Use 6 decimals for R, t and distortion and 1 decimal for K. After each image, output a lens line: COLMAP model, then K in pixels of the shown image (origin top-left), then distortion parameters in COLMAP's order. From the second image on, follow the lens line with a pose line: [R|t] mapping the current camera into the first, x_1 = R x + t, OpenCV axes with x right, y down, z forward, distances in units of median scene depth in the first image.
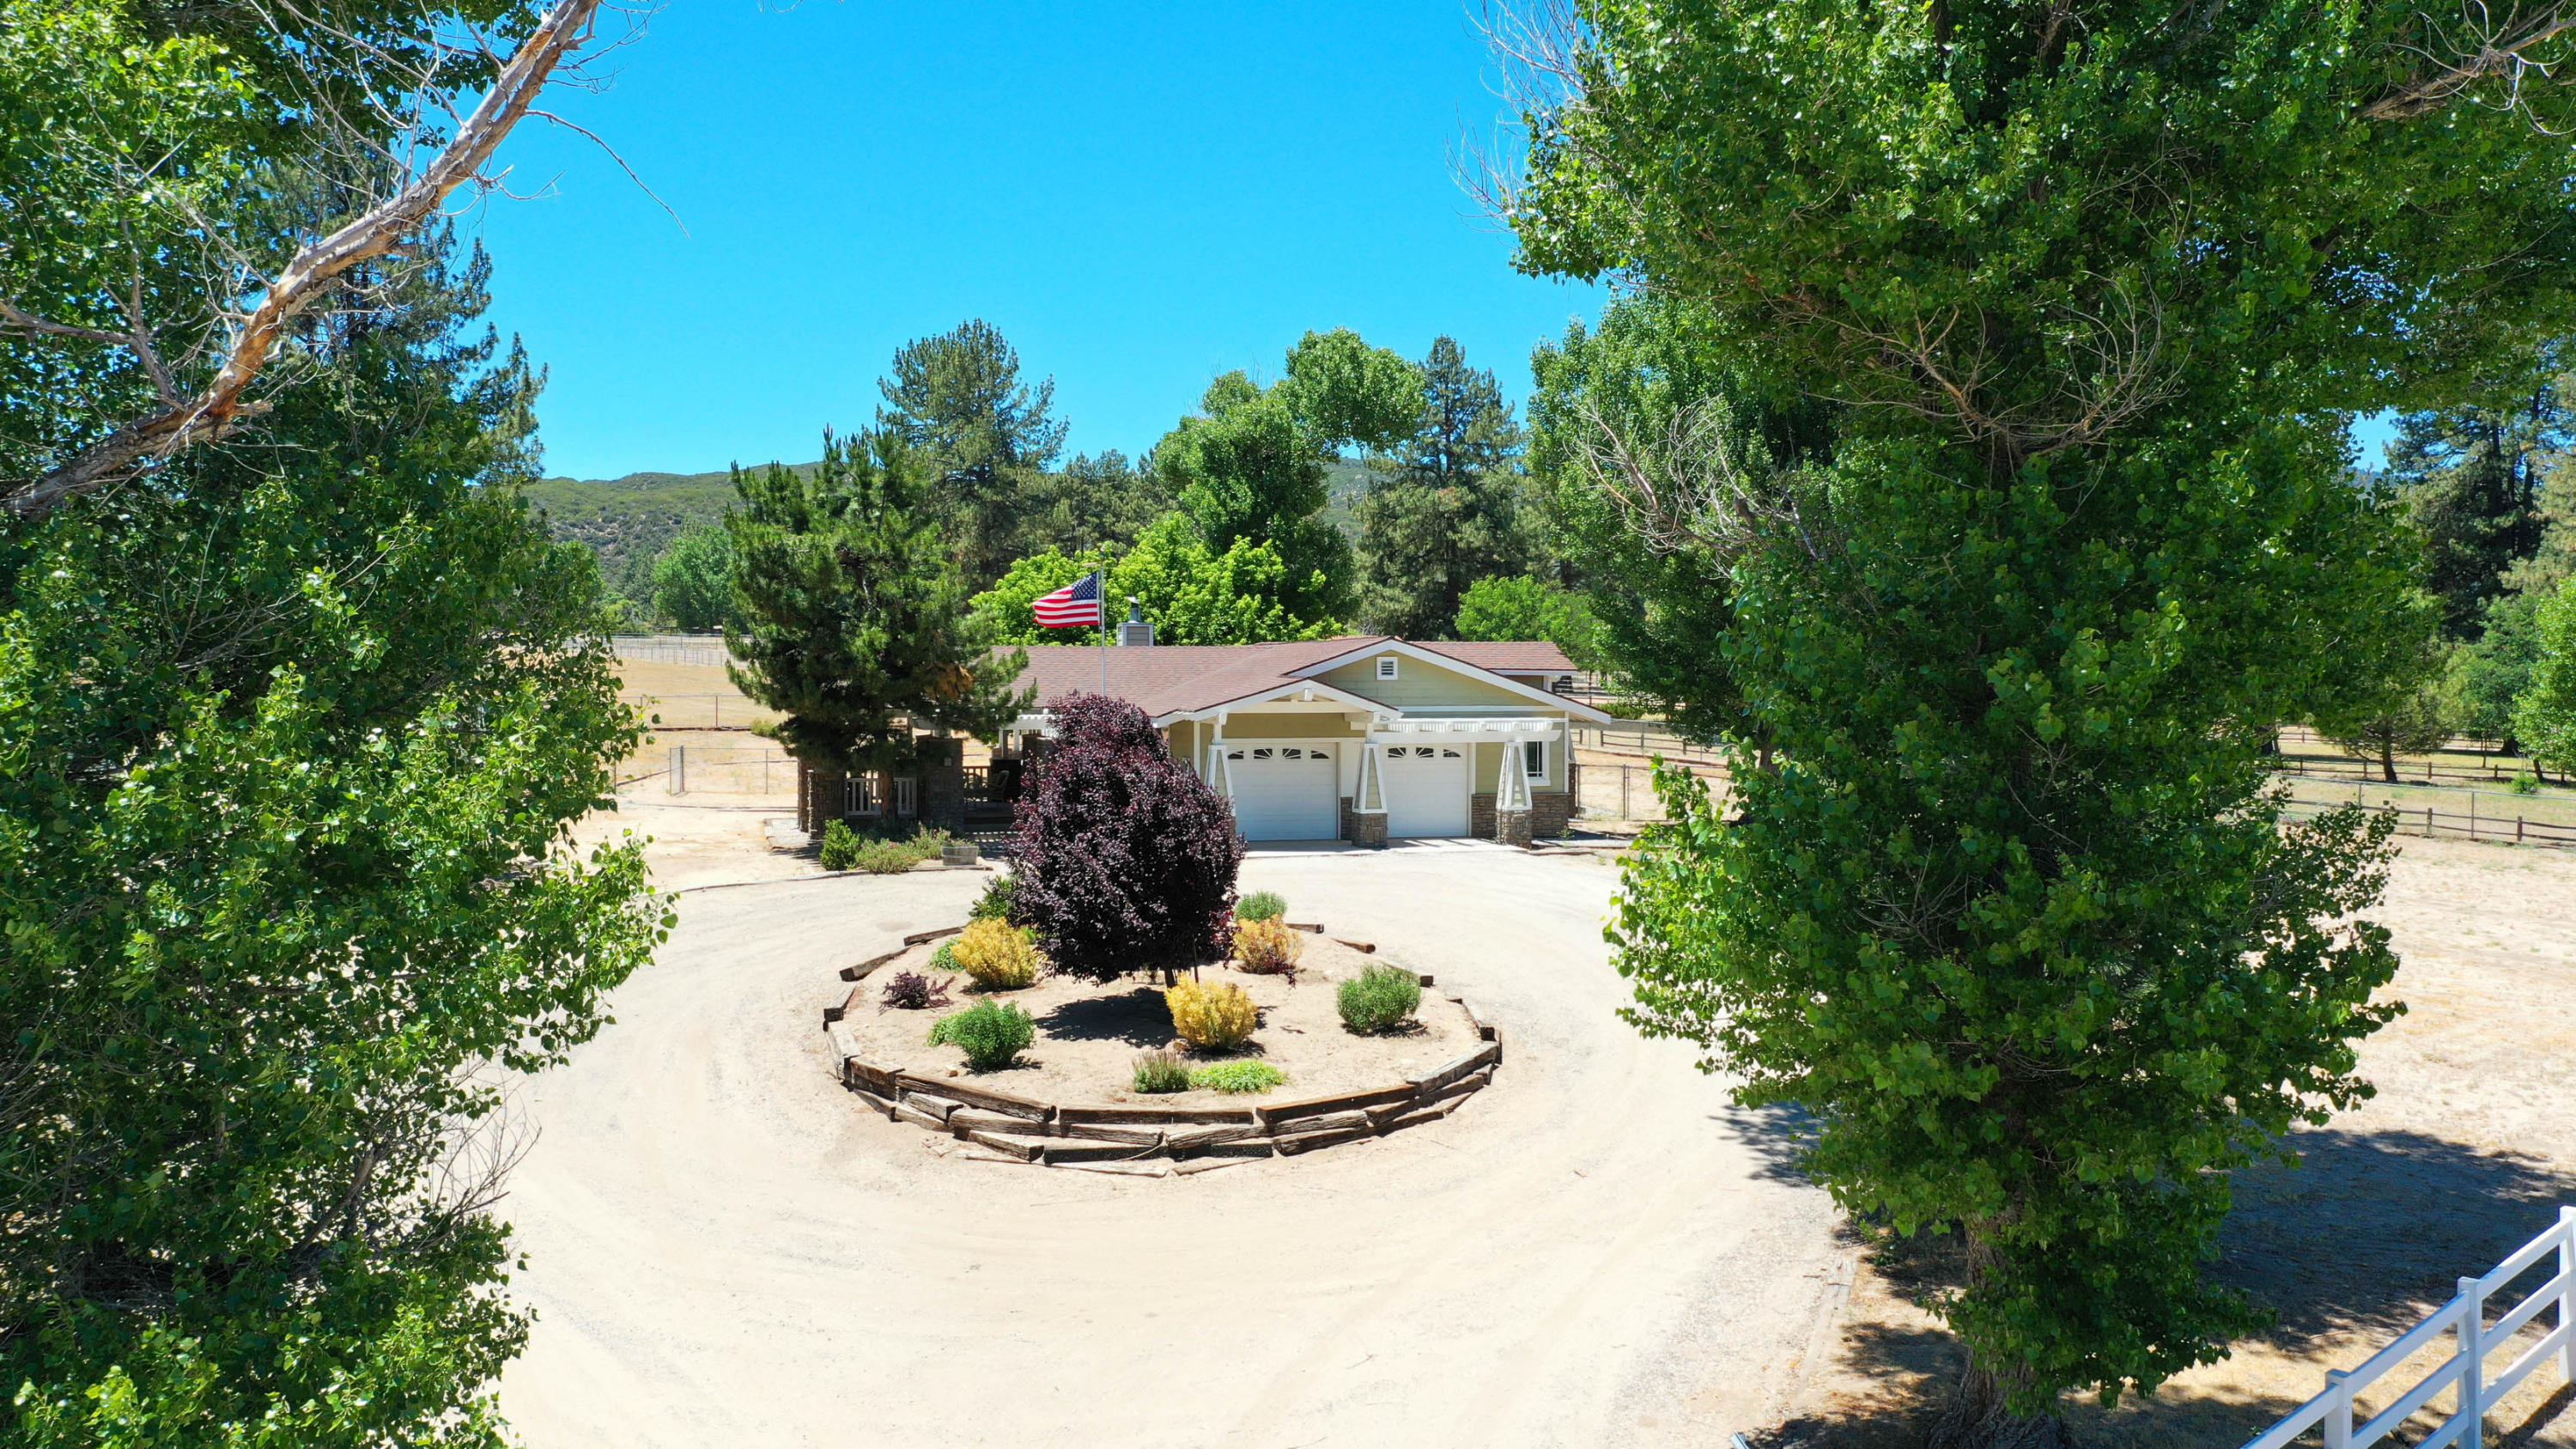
lens RADIAL K [[1862.2, 0, 1275.3], [0, 1862.2, 673.8], [0, 0, 1]] dist [-0.003065, -0.000676]
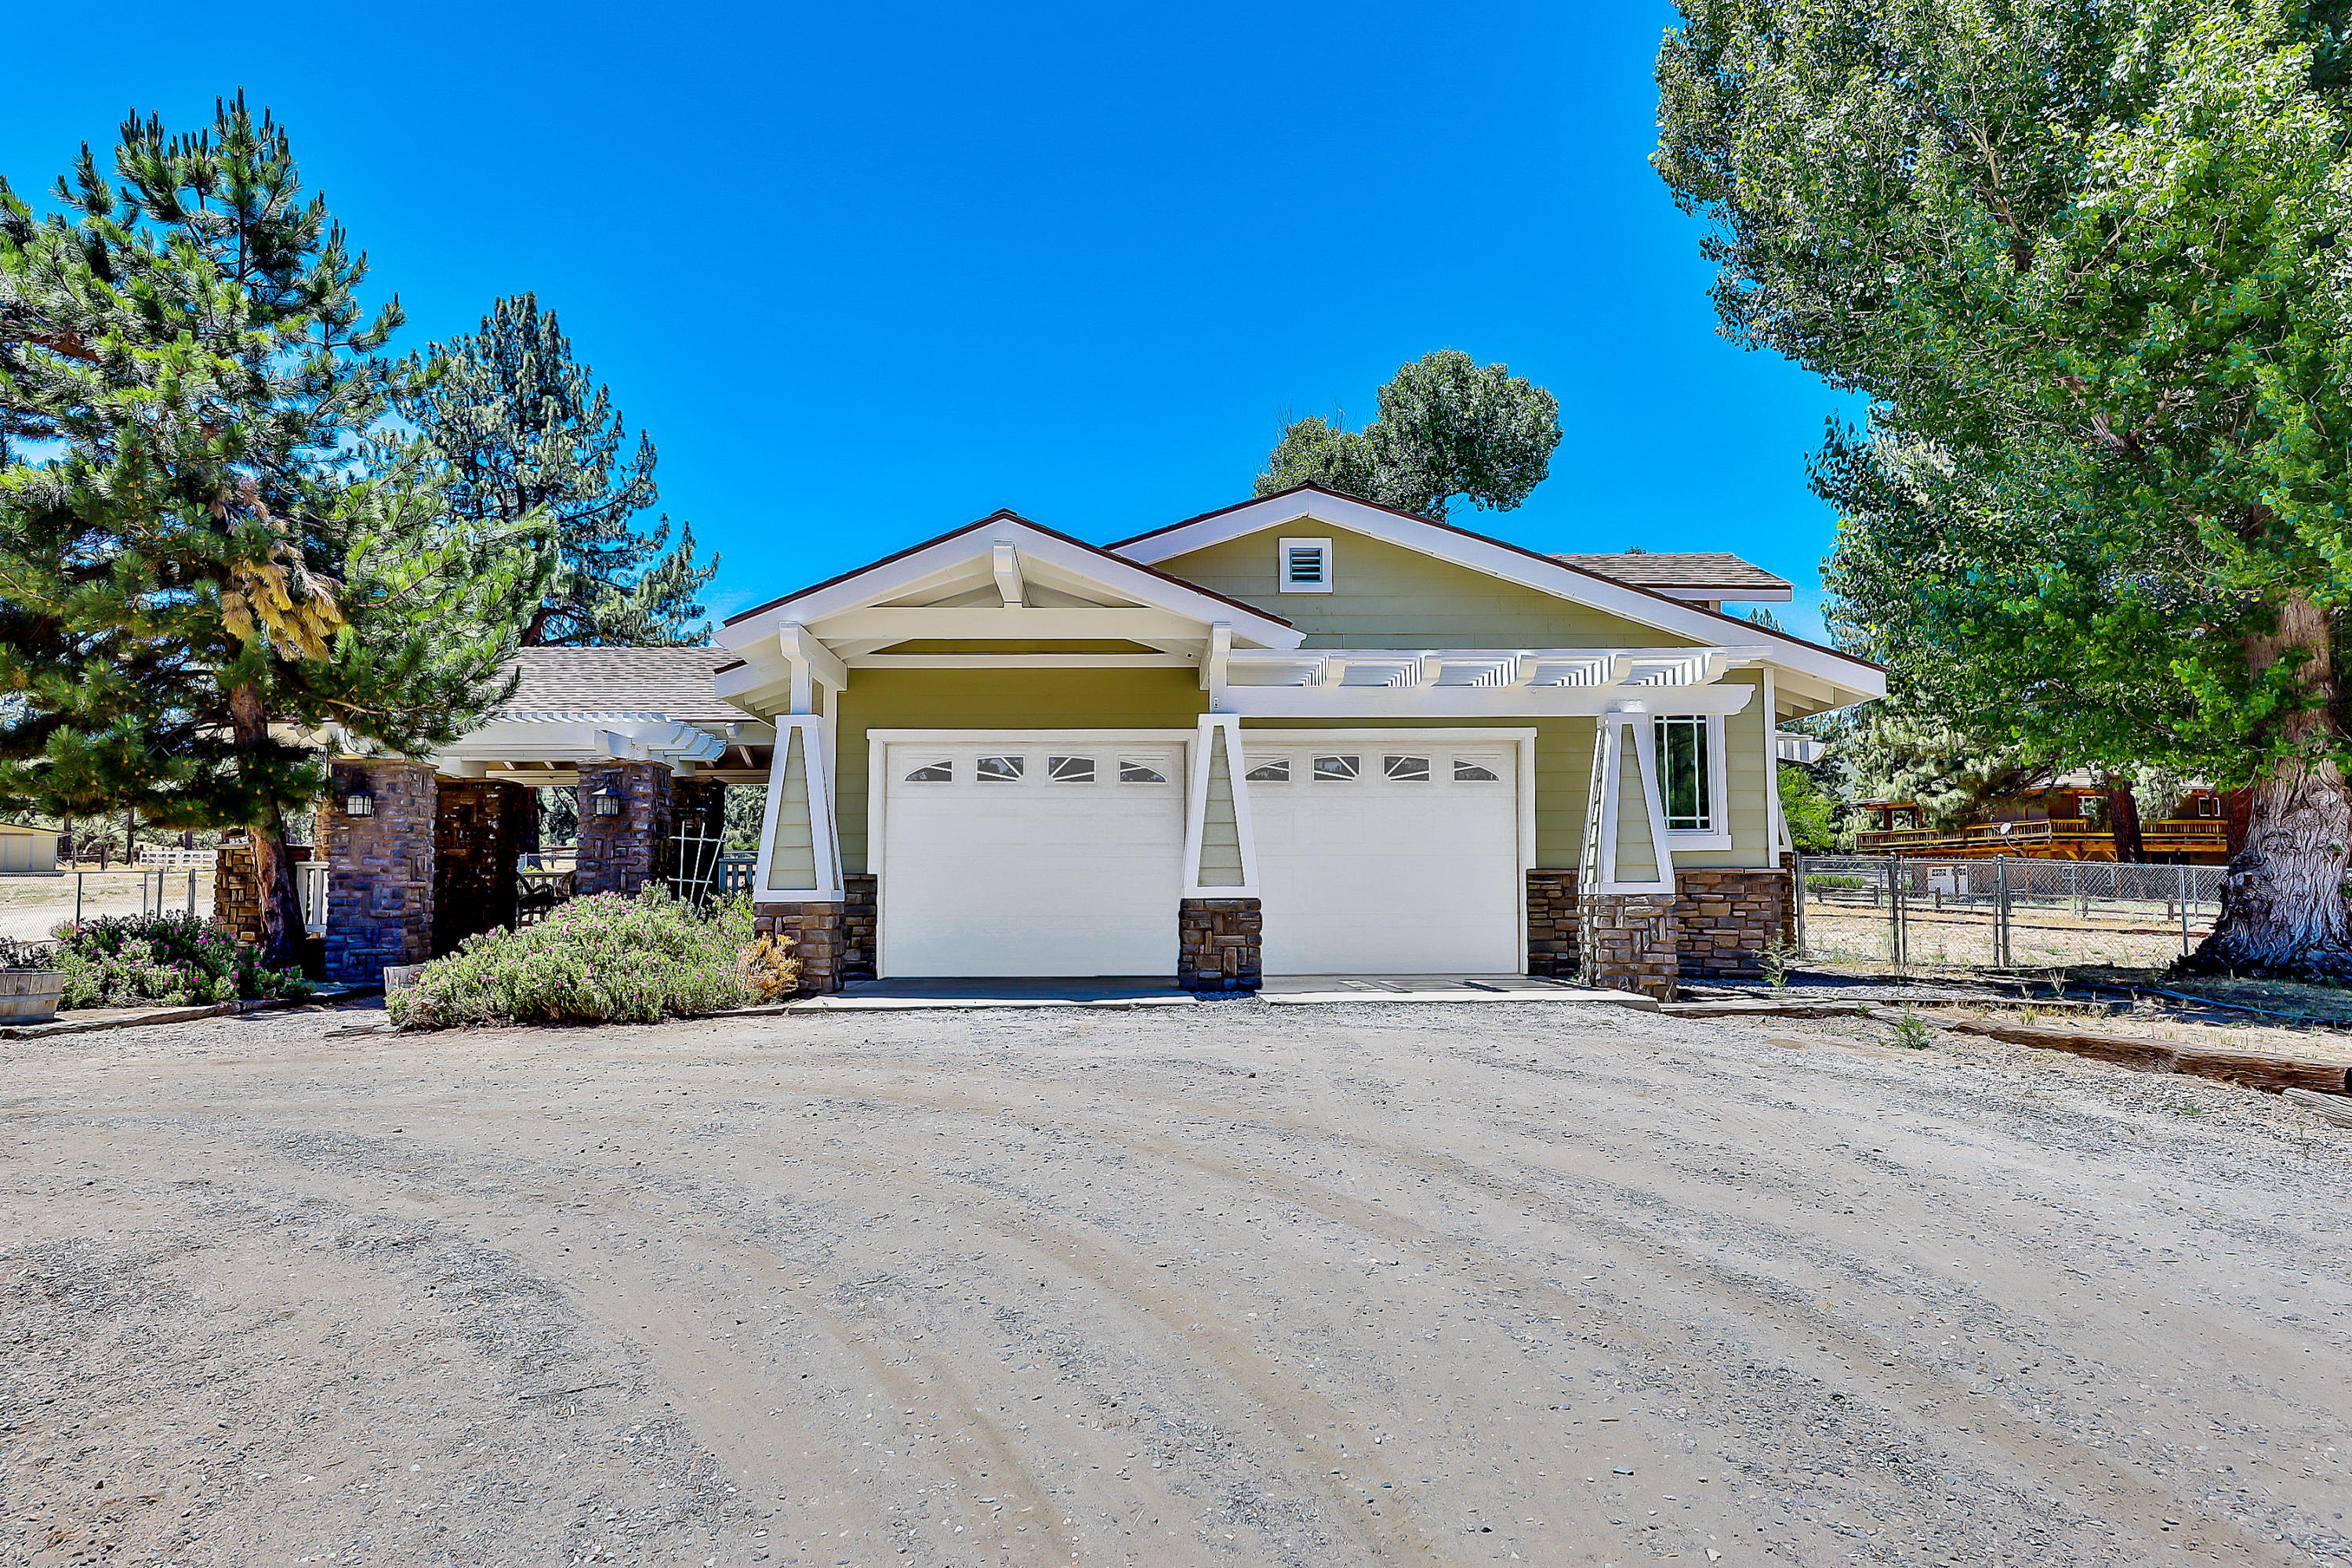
lens RADIAL K [[1555.9, 0, 1176.0], [0, 1555.9, 784.0], [0, 0, 1]] dist [0.003590, 0.000562]
pose [[0.978185, -0.018472, -0.206912, 0.103371], [0.004064, 0.997550, -0.069844, 0.070348], [0.207695, 0.067480, 0.975863, 0.663130]]
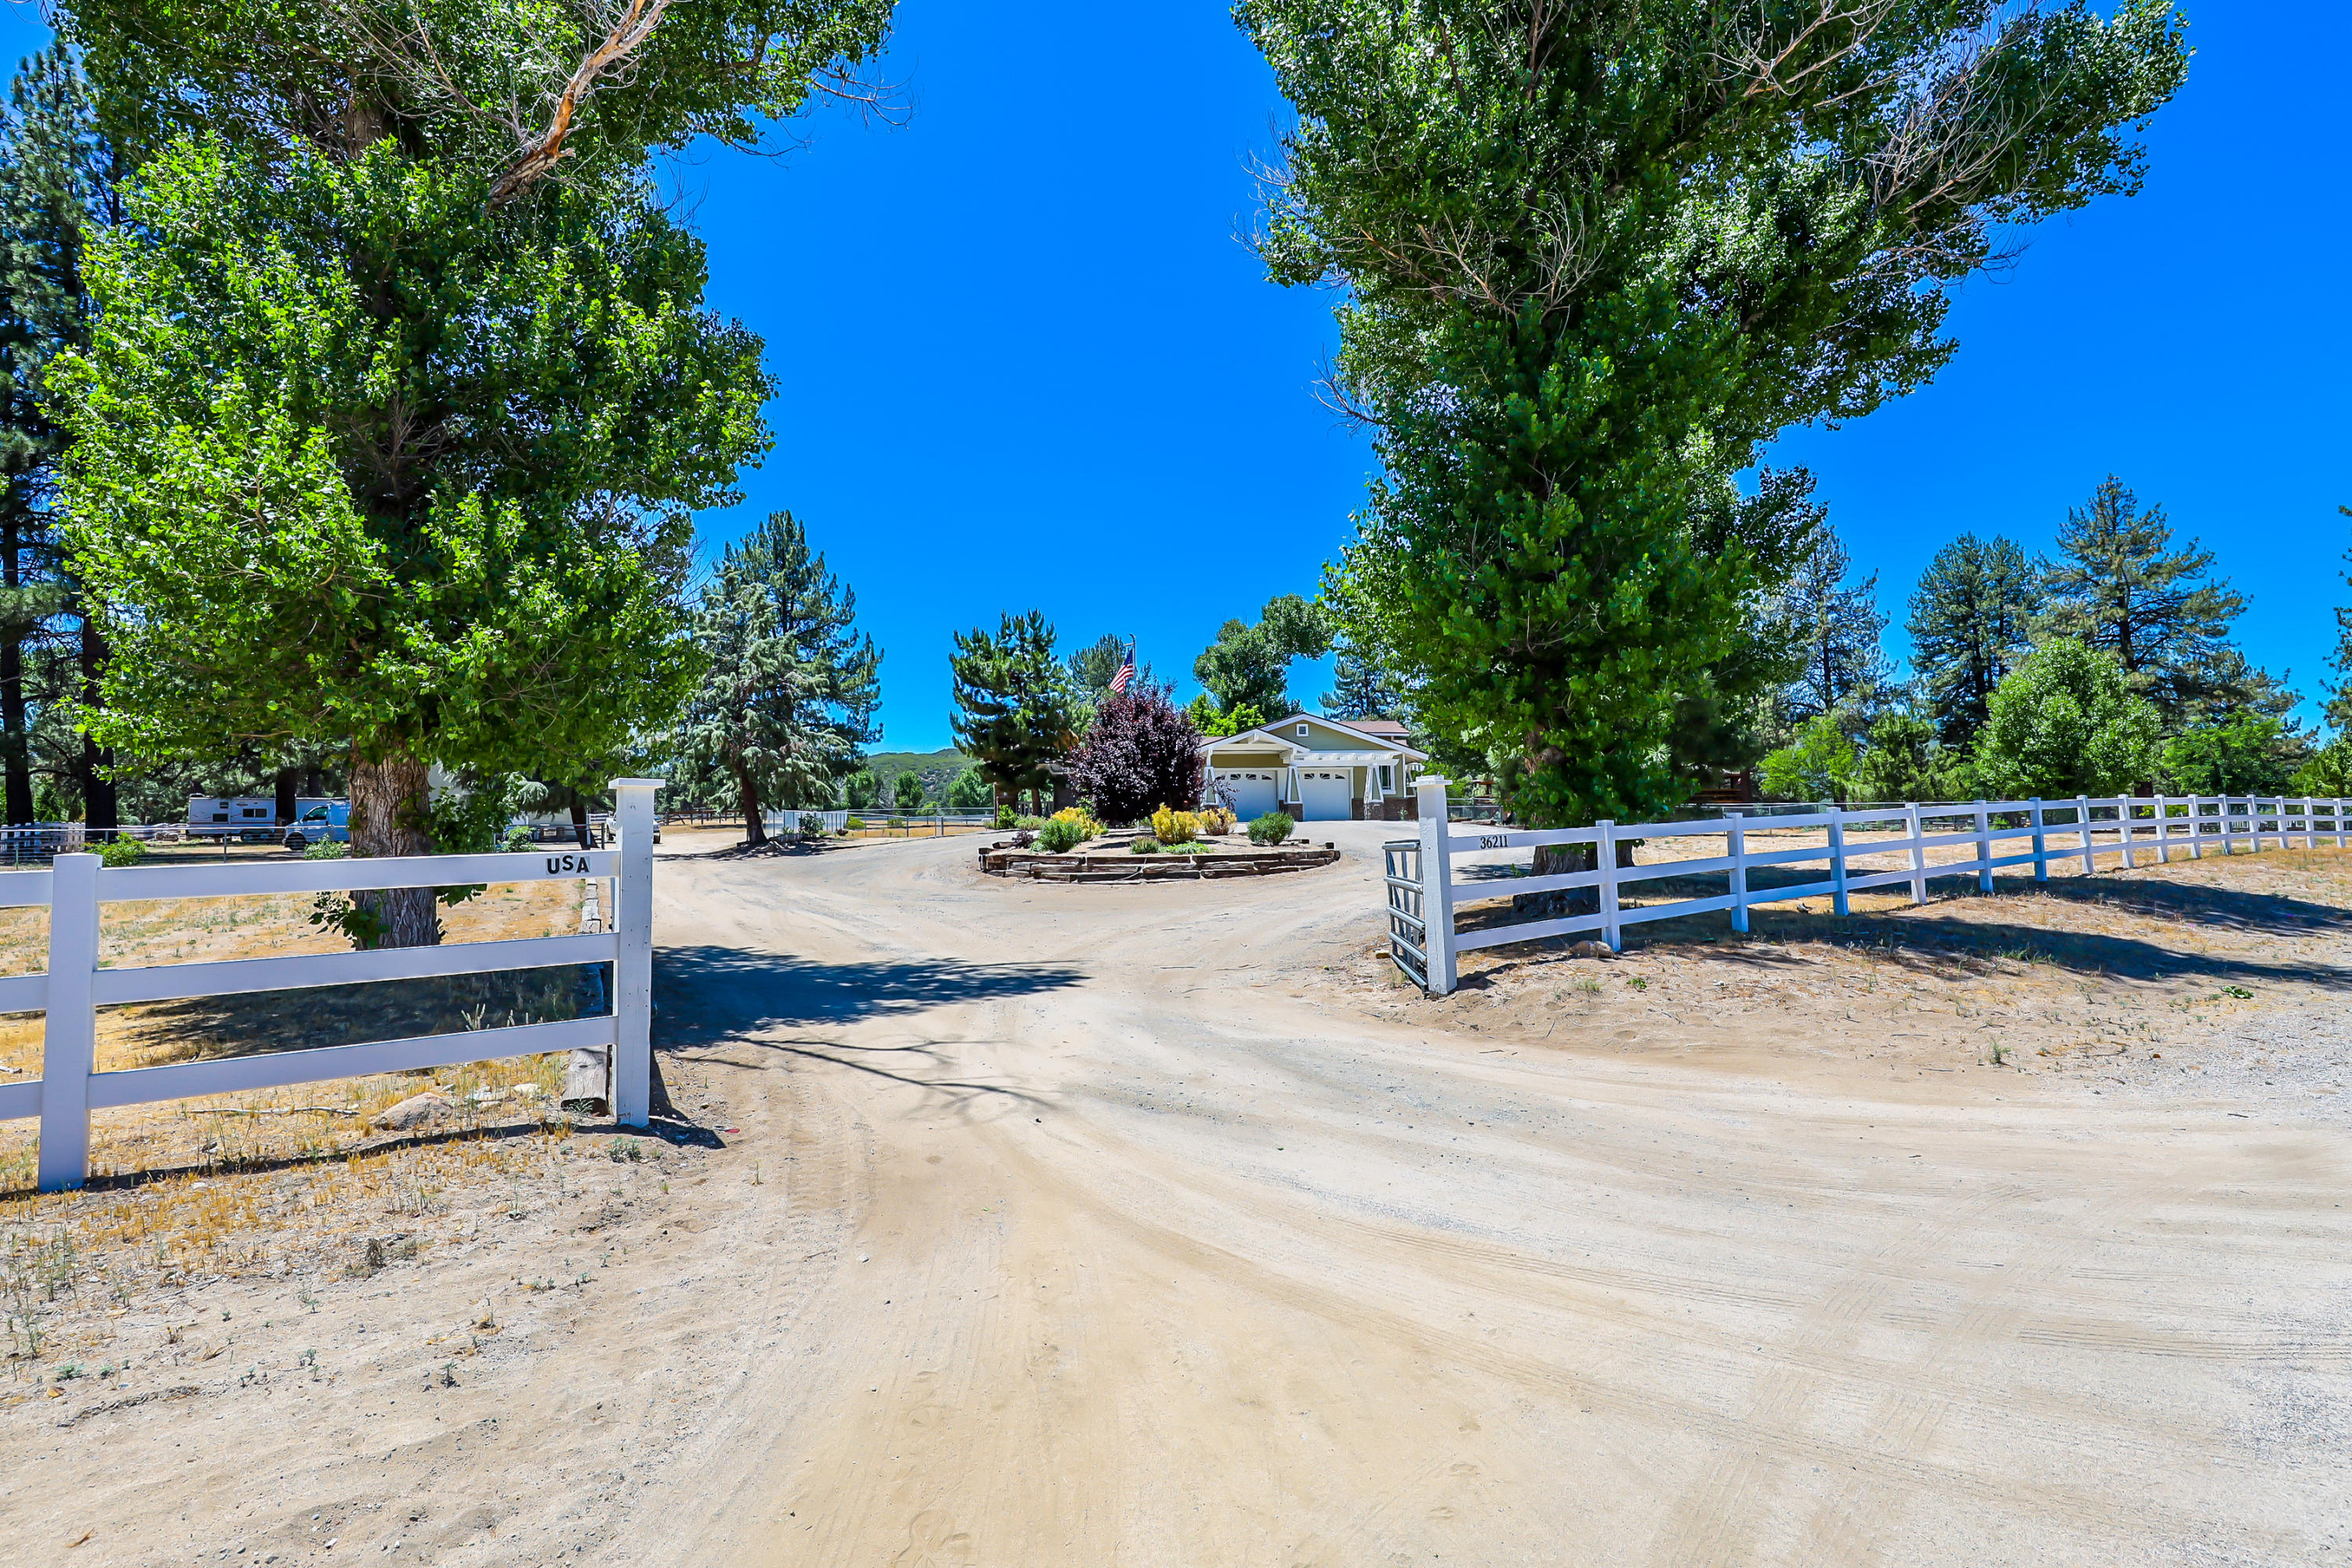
lens RADIAL K [[1015.7, 0, 1175.0], [0, 1015.7, 771.9], [0, 0, 1]] dist [0.001115, 0.000157]
pose [[0.994526, -0.021728, -0.102201, 0.036913], [0.015085, 0.997750, -0.065323, 0.102587], [0.103390, 0.063424, 0.992617, -0.003268]]
